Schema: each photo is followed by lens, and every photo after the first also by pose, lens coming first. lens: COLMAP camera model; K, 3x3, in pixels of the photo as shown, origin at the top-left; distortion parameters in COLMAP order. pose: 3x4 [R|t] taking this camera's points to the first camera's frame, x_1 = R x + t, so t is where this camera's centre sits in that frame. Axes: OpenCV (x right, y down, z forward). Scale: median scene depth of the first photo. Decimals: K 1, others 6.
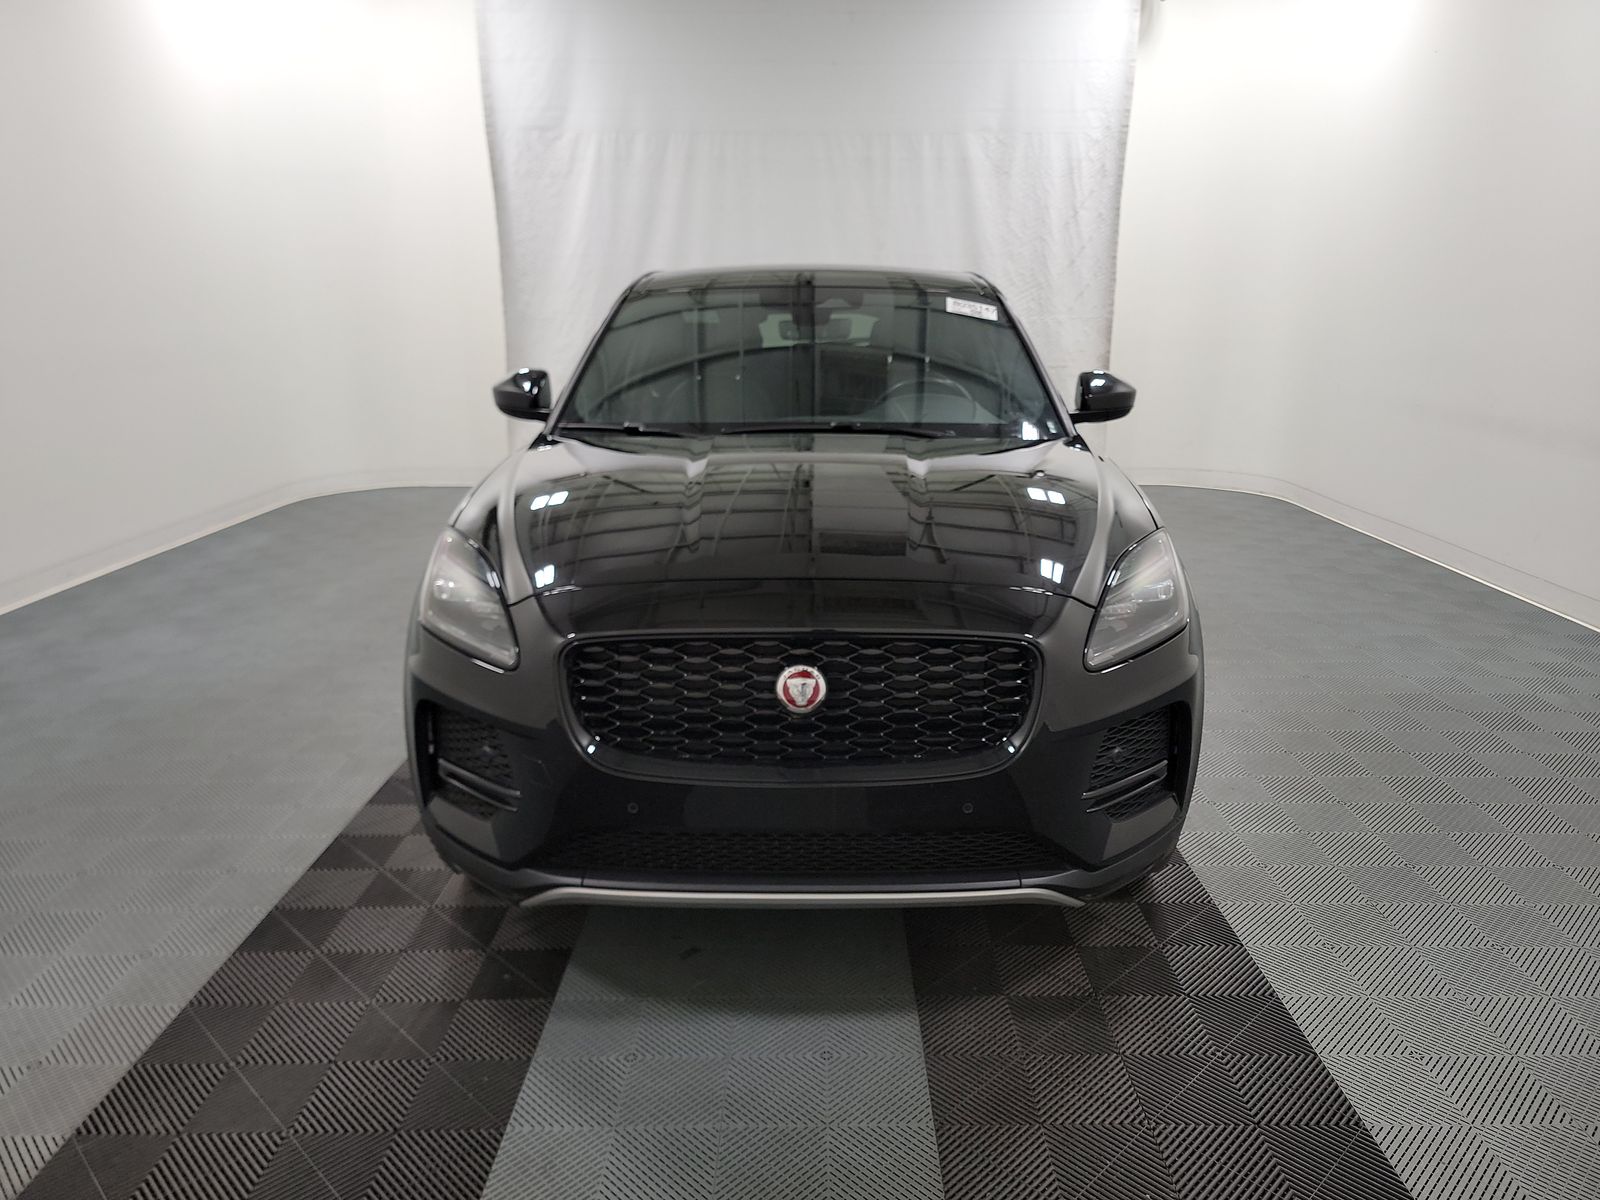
lens RADIAL K [[1136.1, 0, 801.9], [0, 1136.1, 601.3], [0, 0, 1]] dist [0.027415, -0.027771]
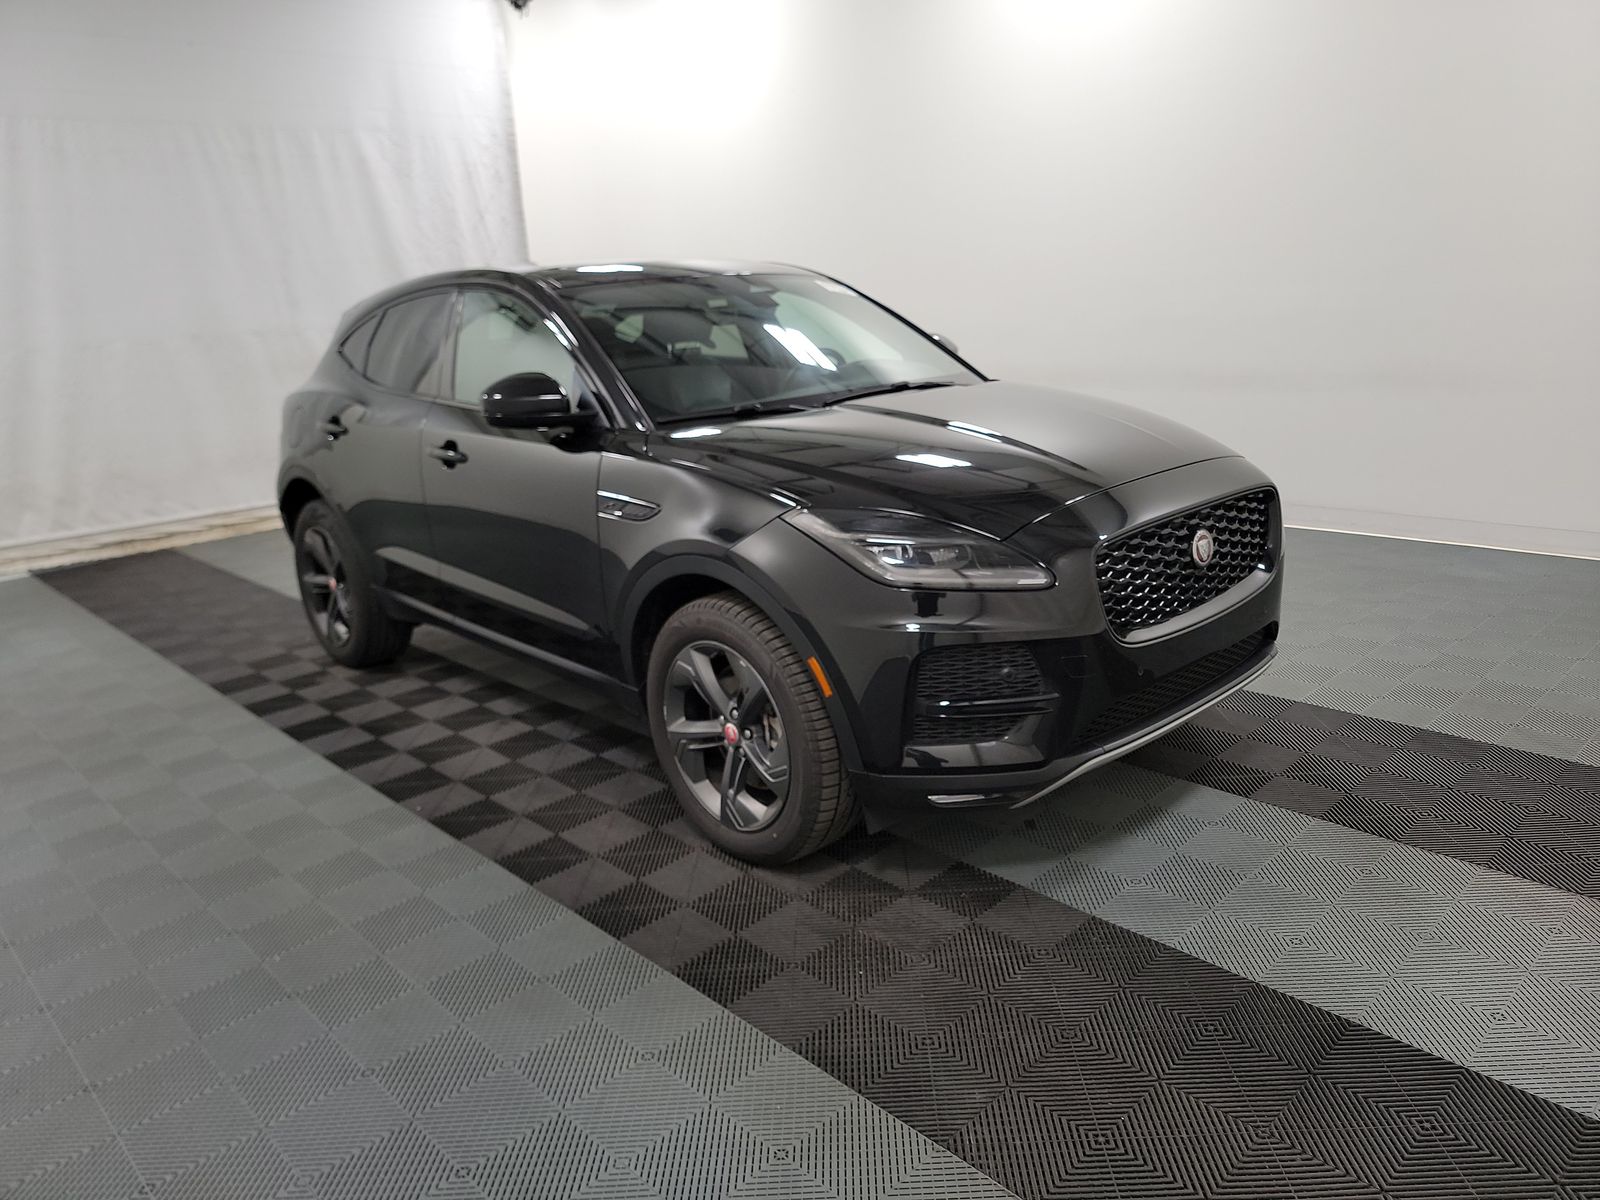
lens RADIAL K [[1136.1, 0, 835.0], [0, 1136.1, 599.0], [0, 0, 1]] dist [0.027415, -0.027771]
pose [[0.704224, -0.223220, 0.673975, -0.303210], [0.231860, 0.969548, 0.078848, -0.017665], [-0.671051, 0.100741, 0.734535, 0.076664]]
